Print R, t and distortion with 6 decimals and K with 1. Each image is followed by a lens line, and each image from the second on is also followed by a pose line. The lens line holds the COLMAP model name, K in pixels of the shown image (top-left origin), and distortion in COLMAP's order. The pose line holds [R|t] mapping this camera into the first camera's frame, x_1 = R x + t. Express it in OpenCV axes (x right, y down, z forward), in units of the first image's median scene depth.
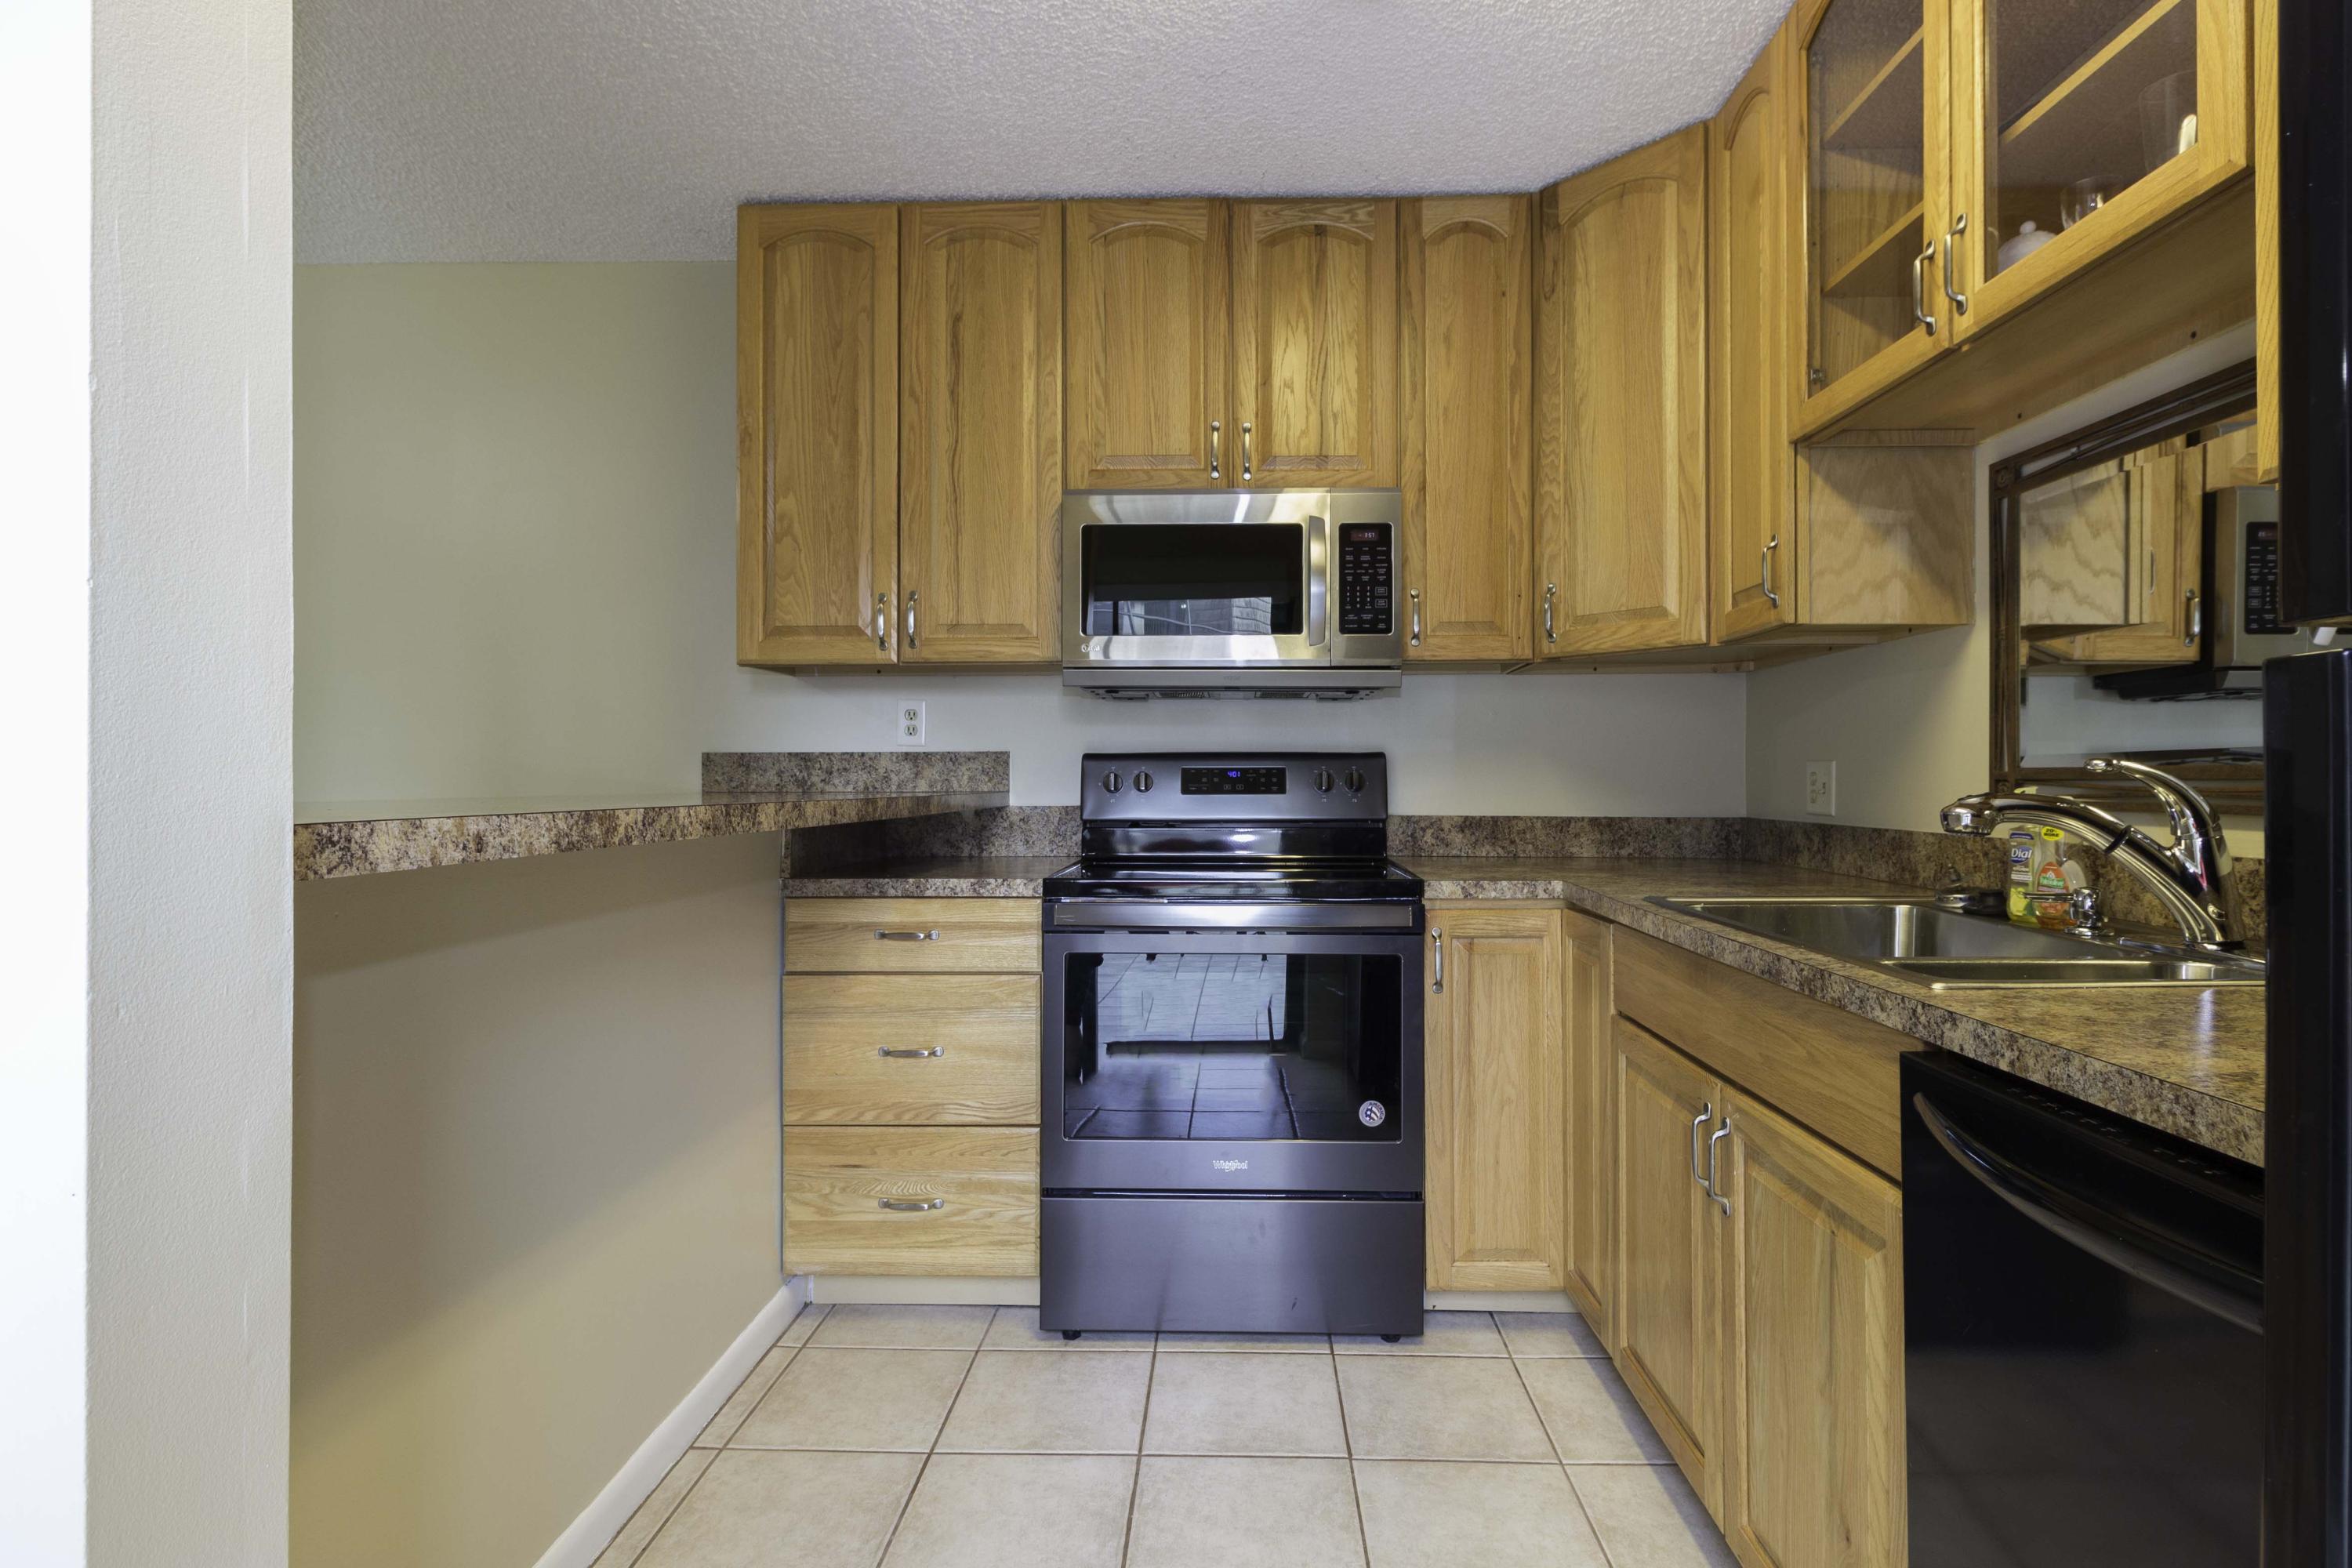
lens RADIAL K [[1198.3, 0, 1218.3], [0, 1198.3, 757.7], [0, 0, 1]] dist [0.003344, 0.001067]
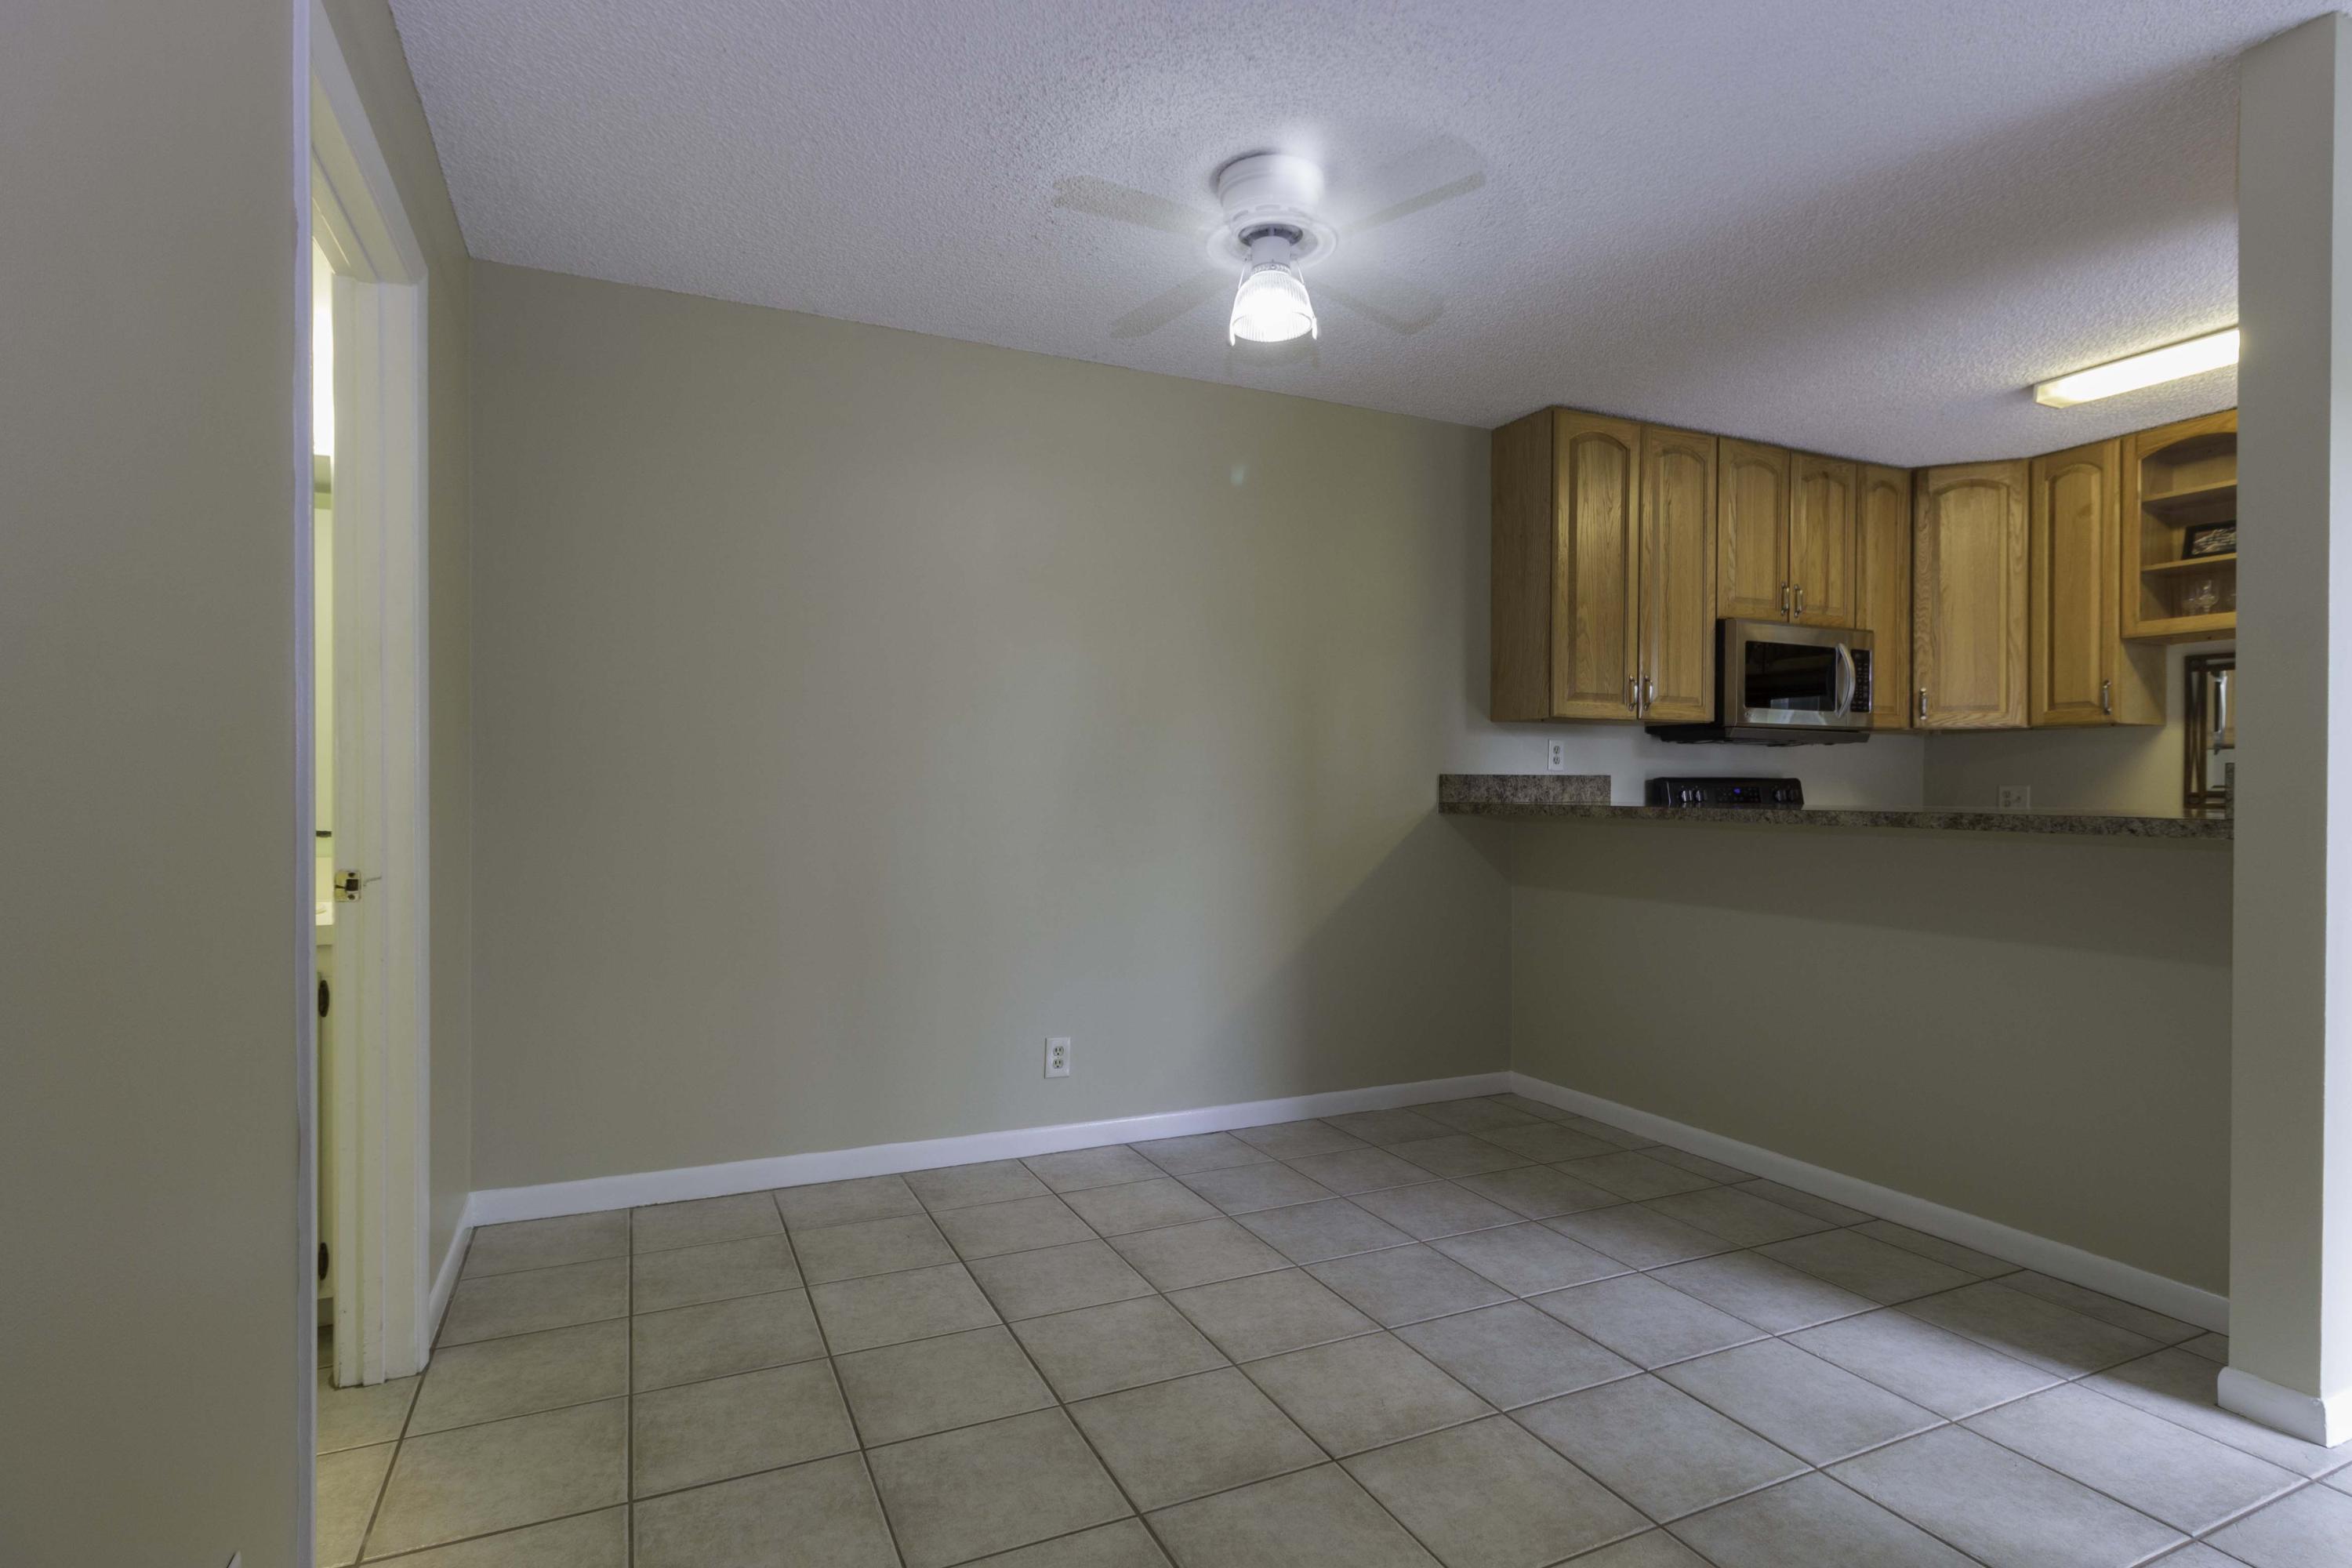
lens RADIAL K [[1198.3, 0, 1158.3], [0, 1198.3, 779.7], [0, 0, 1]] dist [0.003344, 0.001067]
pose [[0.897391, 0.006390, 0.441189, -1.798860], [-0.011513, 0.999894, 0.008935, -0.008868], [-0.441086, -0.013098, 0.897369, -0.147217]]
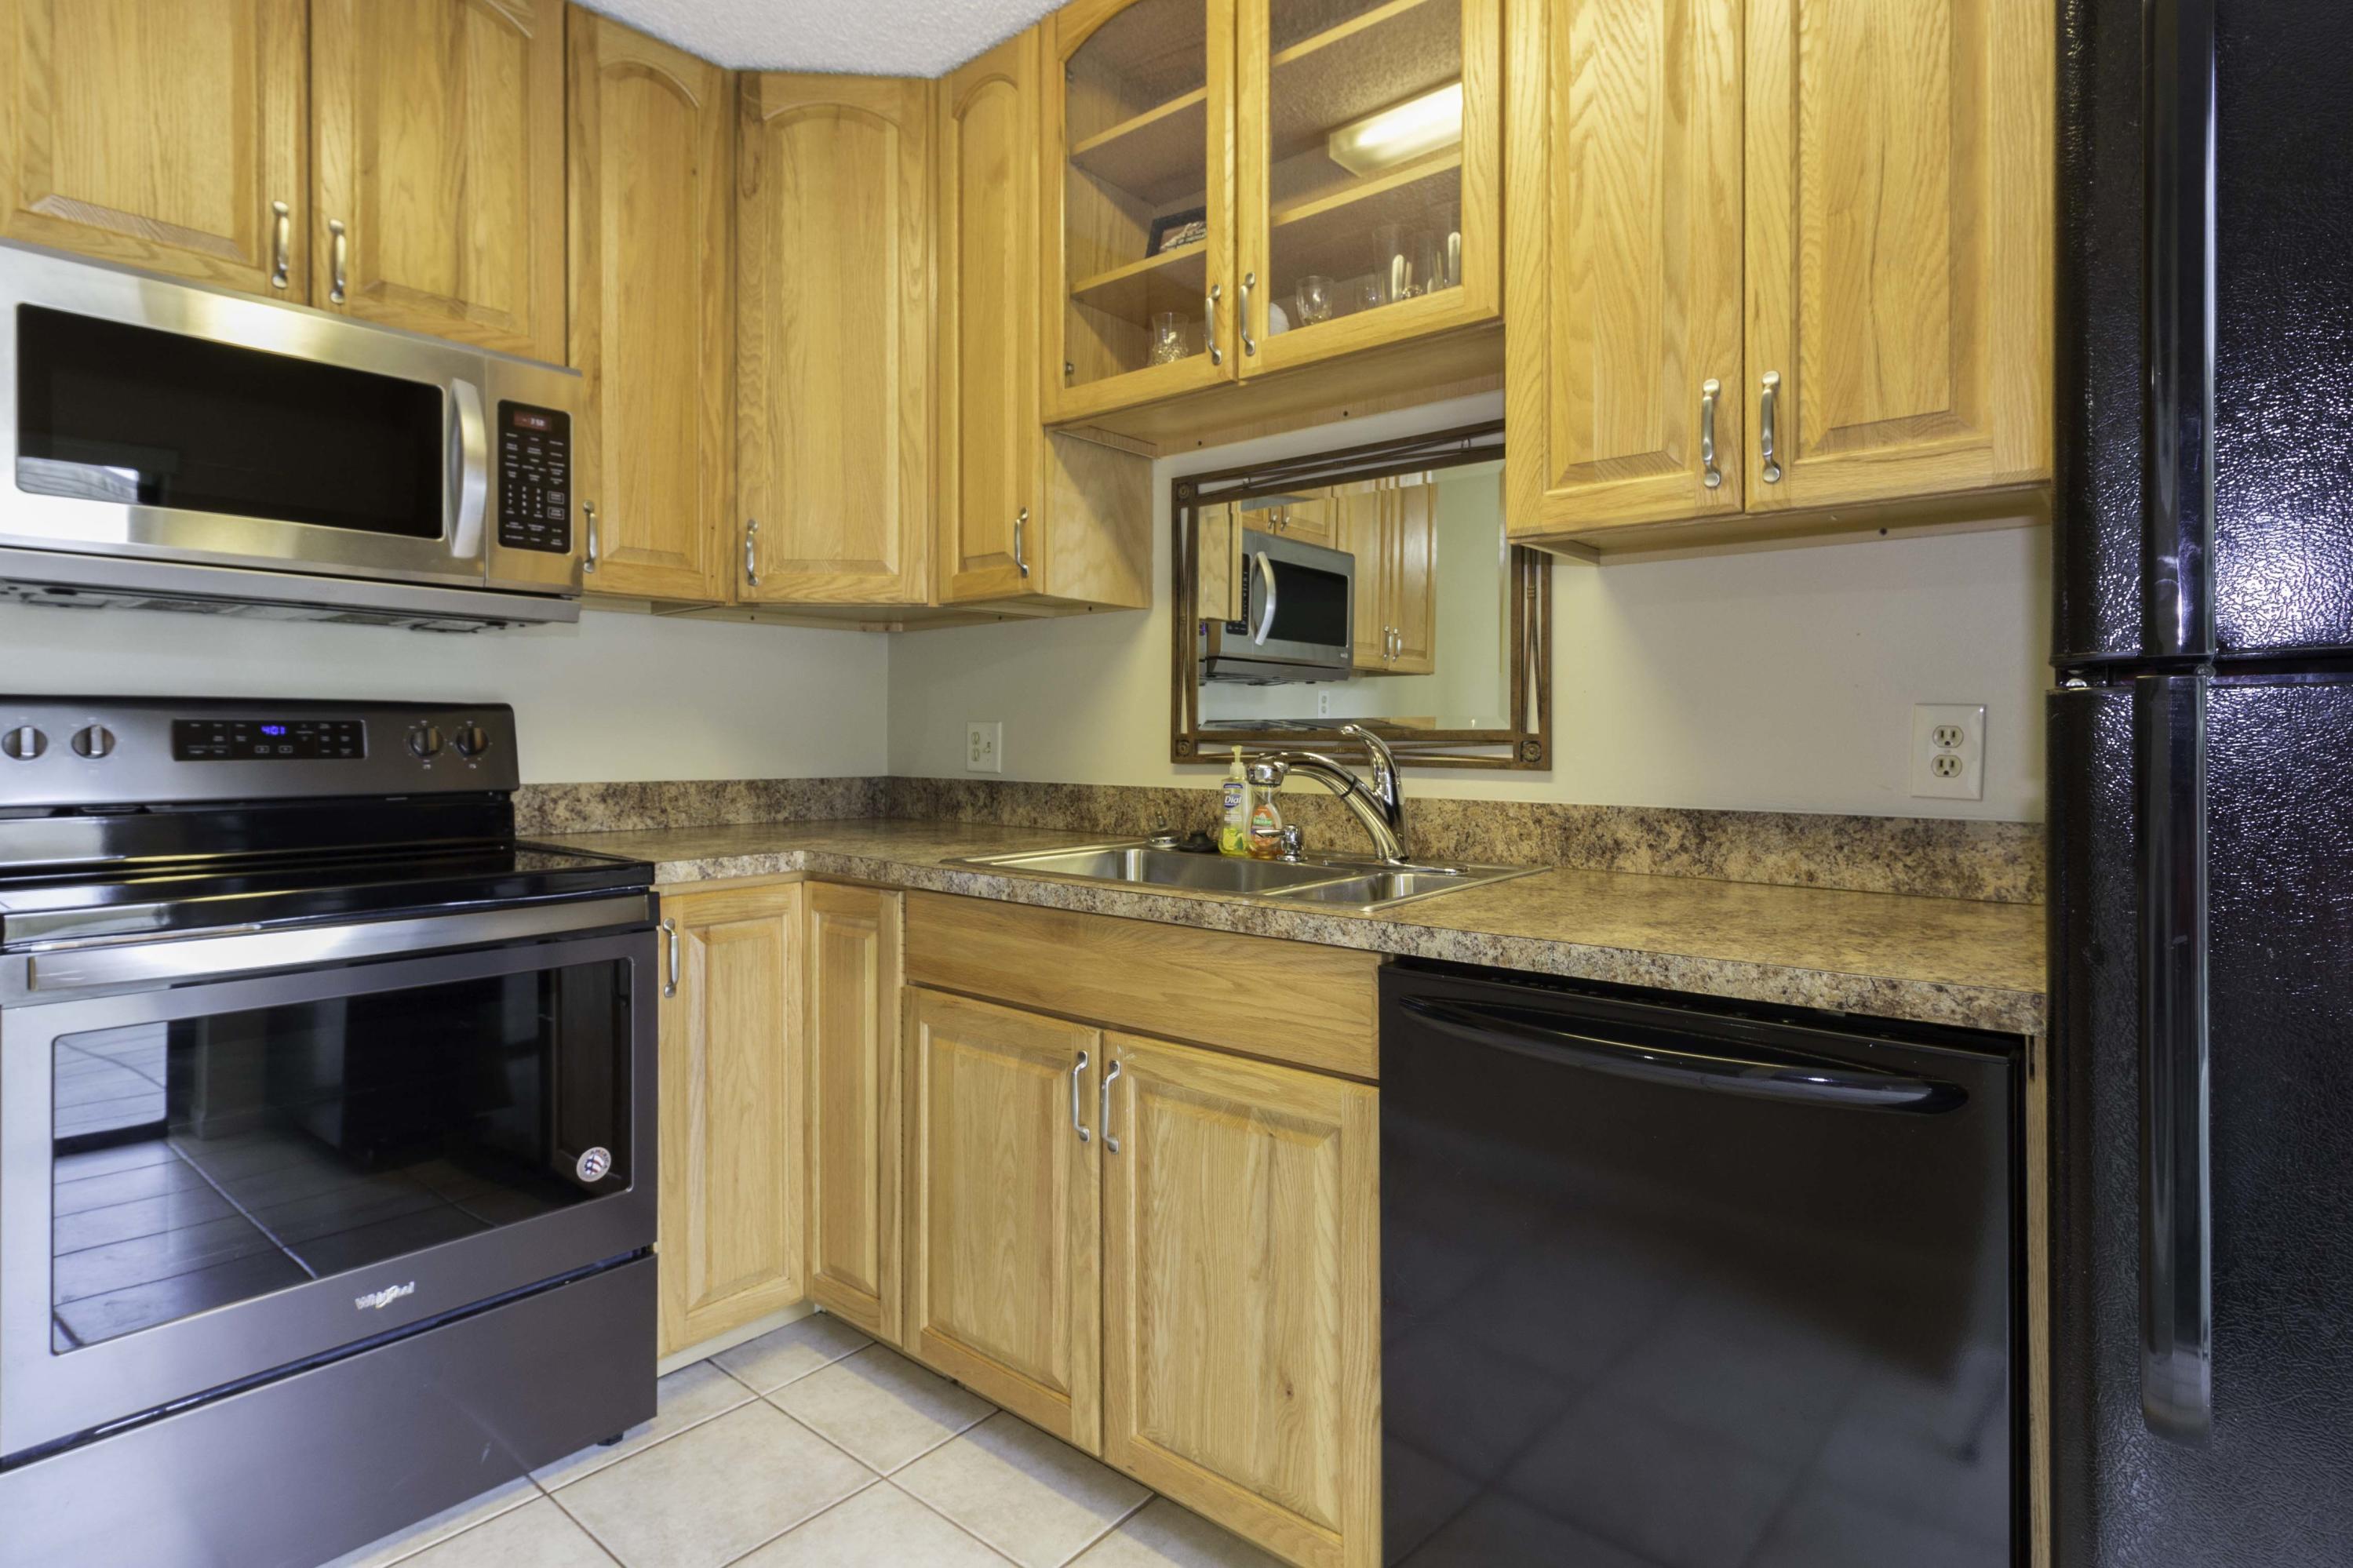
lens RADIAL K [[1198.7, 0, 1254.8], [0, 1198.7, 730.6], [0, 0, 1]] dist [0.003344, 0.001067]
pose [[0.606144, 0.006853, 0.795325, -0.231357], [-0.017002, 0.999846, 0.004343, 0.001805], [-0.795173, -0.016155, 0.606168, 0.179767]]
